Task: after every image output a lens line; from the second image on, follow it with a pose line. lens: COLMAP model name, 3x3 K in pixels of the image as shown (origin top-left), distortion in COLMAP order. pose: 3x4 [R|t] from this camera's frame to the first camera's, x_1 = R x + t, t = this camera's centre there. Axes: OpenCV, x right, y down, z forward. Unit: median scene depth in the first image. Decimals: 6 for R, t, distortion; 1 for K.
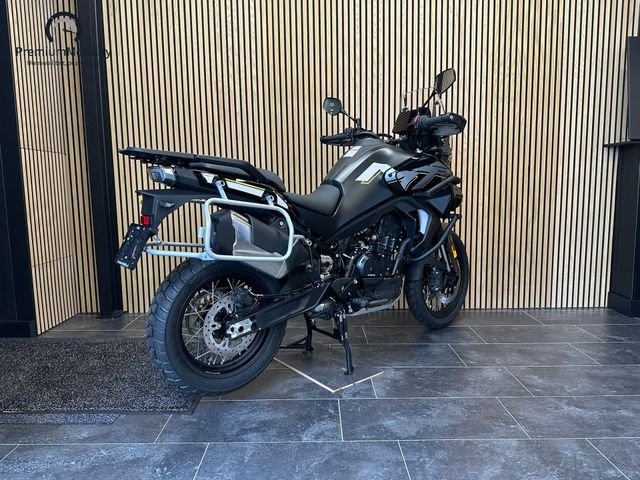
lens RADIAL K [[444.5, 0, 317.6], [0, 444.5, 241.5], [0, 0, 1]] dist [0.000857, -0.011255]
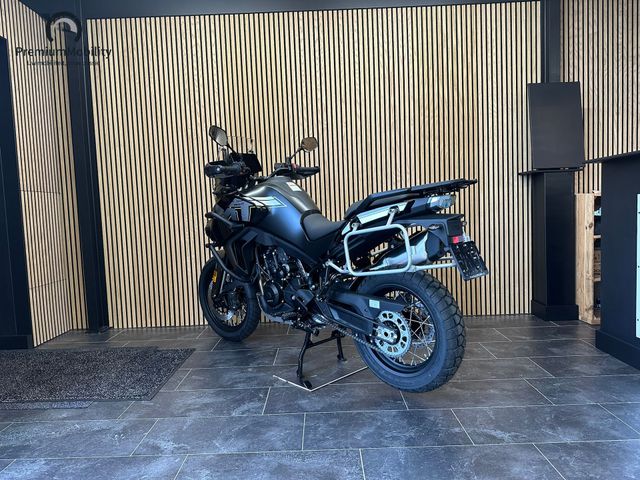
lens RADIAL K [[444.5, 0, 320.4], [0, 444.5, 242.5], [0, 0, 1]] dist [0.000857, -0.011255]
pose [[0.999664, -0.024837, -0.007475, 0.133785], [0.024431, 0.998439, -0.050228, 0.010236], [0.008711, 0.050029, 0.998710, -0.169399]]
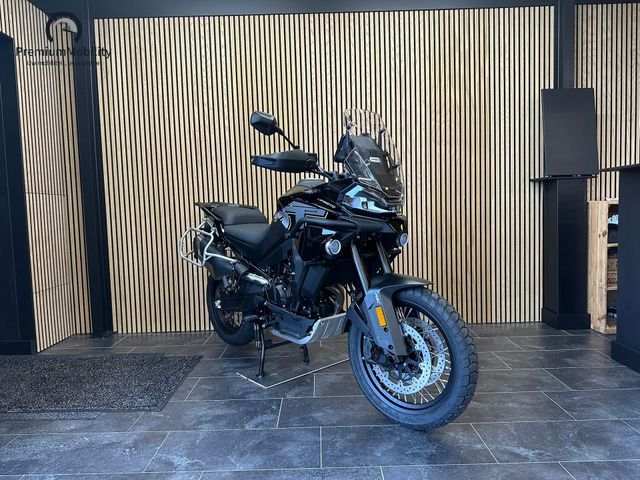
lens RADIAL K [[444.5, 0, 320.1], [0, 444.5, 241.3], [0, 0, 1]] dist [0.000857, -0.011255]
pose [[0.999873, -0.015812, -0.001886, 0.102674], [0.015689, 0.998448, -0.053434, -0.004870], [0.002728, 0.053398, 0.998570, -0.152672]]
